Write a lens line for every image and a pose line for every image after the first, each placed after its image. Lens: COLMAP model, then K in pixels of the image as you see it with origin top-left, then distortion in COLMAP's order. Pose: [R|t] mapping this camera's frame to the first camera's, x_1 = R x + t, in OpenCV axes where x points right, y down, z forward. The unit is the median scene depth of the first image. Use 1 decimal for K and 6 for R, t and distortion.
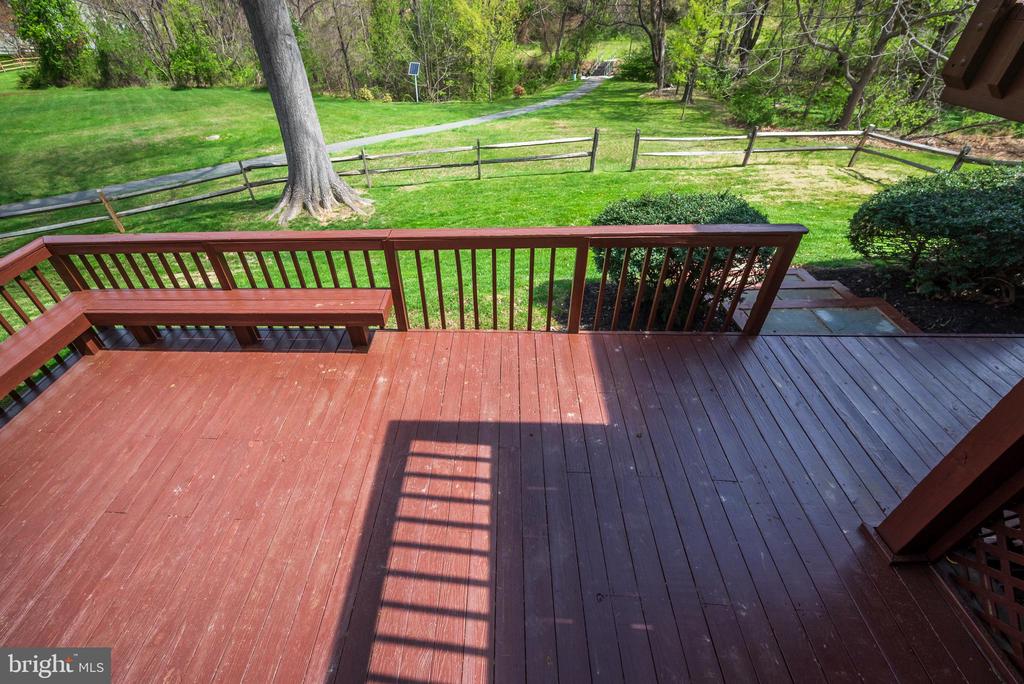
lens RADIAL K [[431.7, 0, 461.6], [0, 431.7, 361.9], [0, 0, 1]] dist [-0.003286, 0.000405]
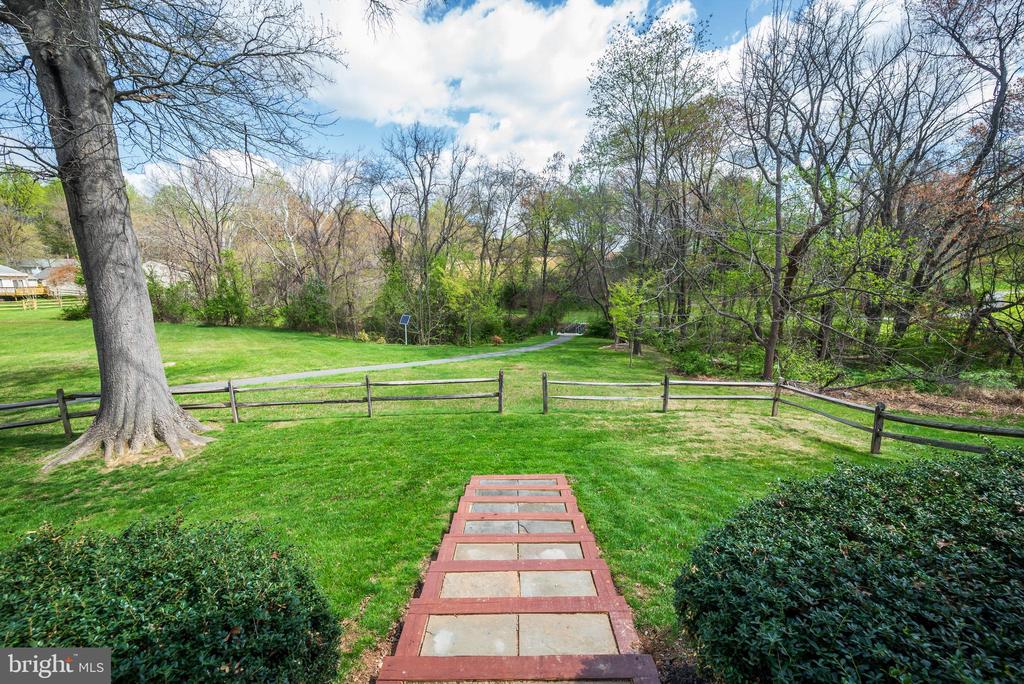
lens RADIAL K [[409.7, 0, 511.9], [0, 409.7, 341.8], [0, 0, 1]] dist [-0.003112, 0.000499]
pose [[0.996462, 0.043897, 0.071665, 0.179887], [0.000889, 0.847188, -0.531292, -0.079933], [-0.084036, 0.529477, 0.844152, 0.141701]]
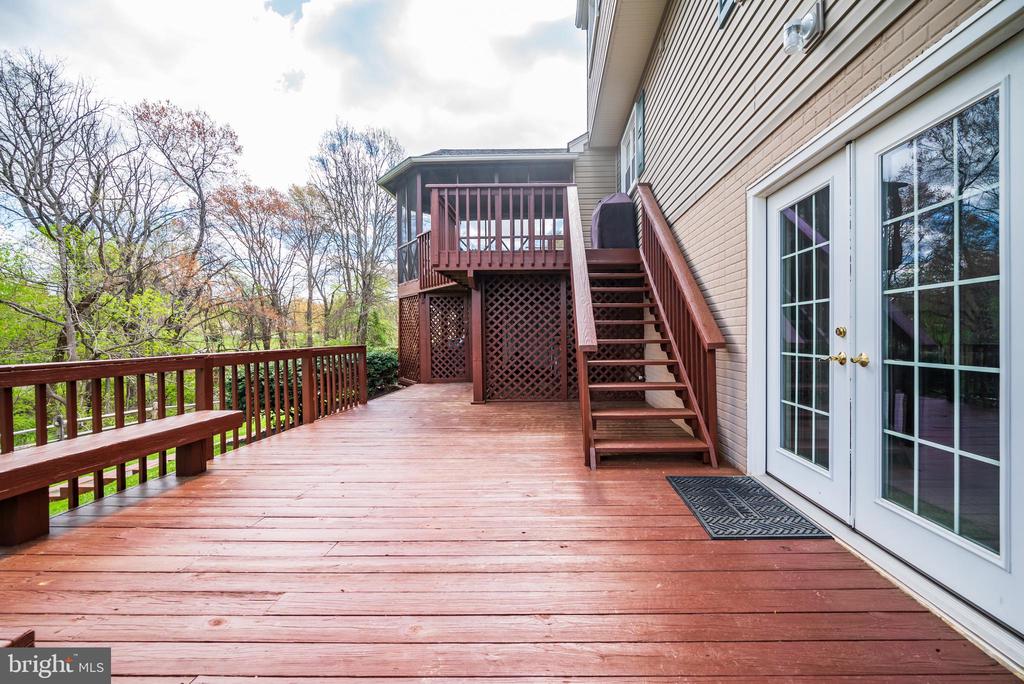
lens RADIAL K [[409.7, 0, 546.9], [0, 409.7, 342.3], [0, 0, 1]] dist [-0.003112, 0.000499]
pose [[-0.081050, 0.031591, 0.996209, -0.239824], [0.671318, 0.740515, 0.031134, 0.045157], [-0.736725, 0.671296, -0.081226, 0.081716]]
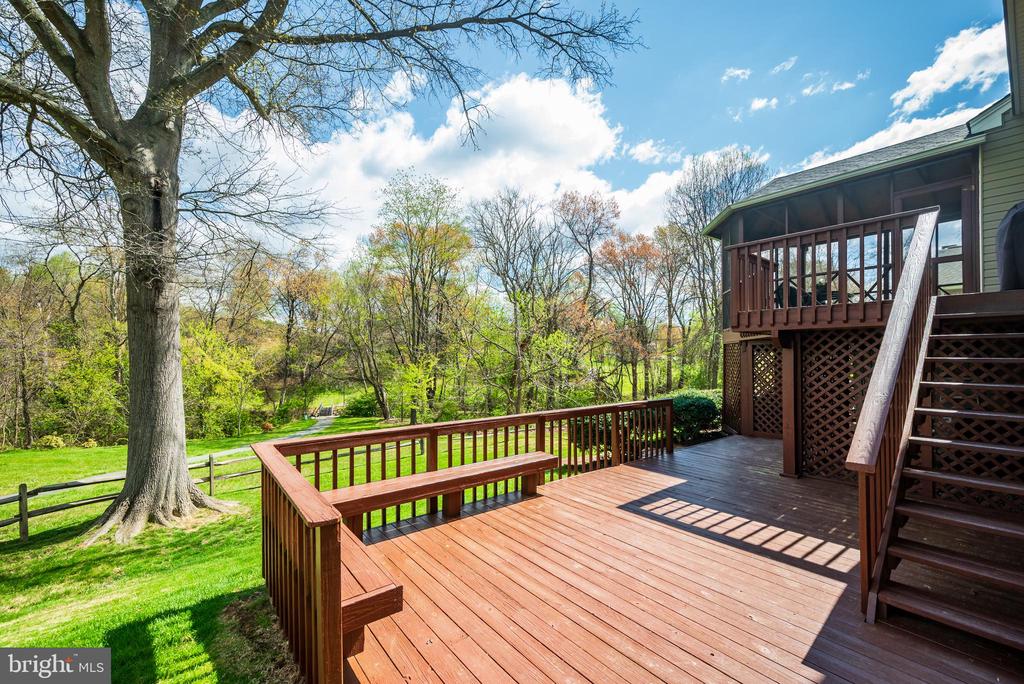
lens RADIAL K [[409.7, 0, 517.0], [0, 409.7, 351.2], [0, 0, 1]] dist [-0.003112, 0.000499]
pose [[0.722423, 0.062542, 0.688617, -0.252412], [0.428093, 0.741620, -0.516465, 0.057030], [-0.542993, 0.667899, 0.508989, 0.020005]]
